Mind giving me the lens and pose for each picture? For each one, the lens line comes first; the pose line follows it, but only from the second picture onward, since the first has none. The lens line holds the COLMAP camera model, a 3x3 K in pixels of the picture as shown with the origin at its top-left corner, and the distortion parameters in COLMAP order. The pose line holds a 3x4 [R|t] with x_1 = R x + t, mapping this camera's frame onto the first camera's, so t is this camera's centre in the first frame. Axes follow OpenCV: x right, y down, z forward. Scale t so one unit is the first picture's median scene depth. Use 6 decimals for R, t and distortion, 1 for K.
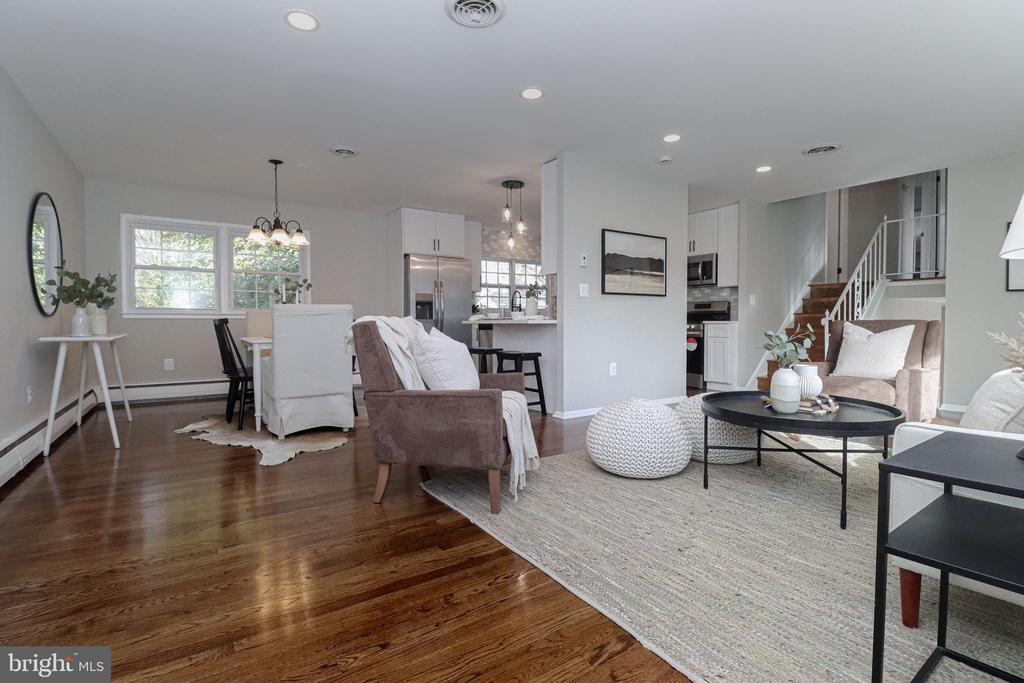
lens RADIAL K [[479.8, 0, 507.1], [0, 479.8, 337.6], [0, 0, 1]] dist [-0.008756, -0.000697]
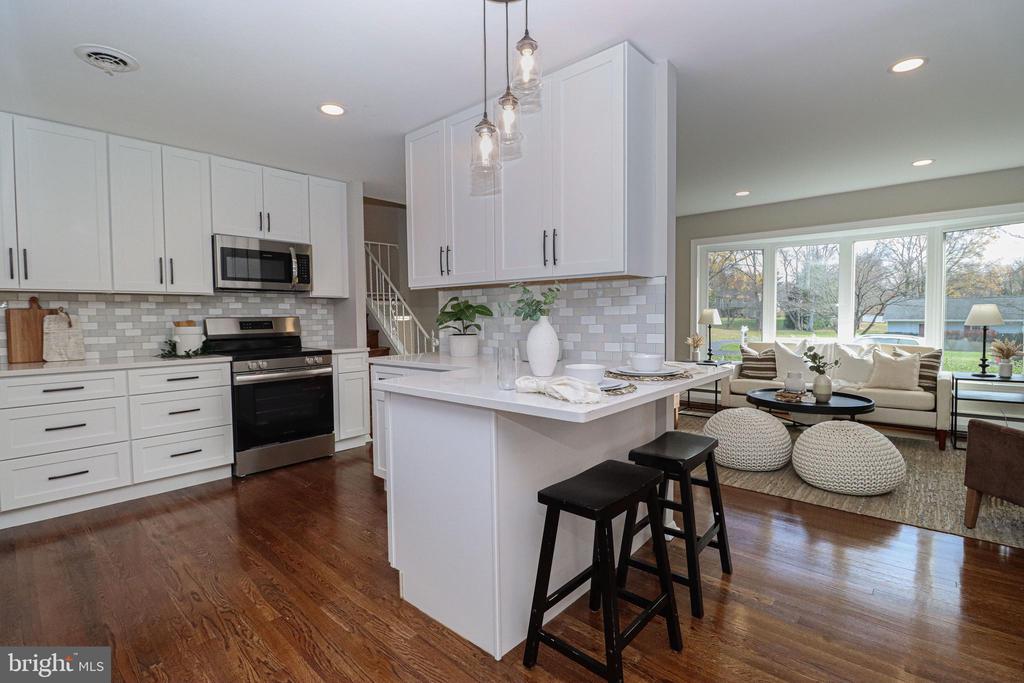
lens RADIAL K [[479.8, 0, 507.1], [0, 479.8, 337.6], [0, 0, 1]] dist [-0.008756, -0.000697]
pose [[-0.241400, -0.045555, 0.969356, -0.360947], [0.039319, 0.997618, 0.056674, -0.106984], [-0.969629, 0.051795, -0.239034, 1.264225]]
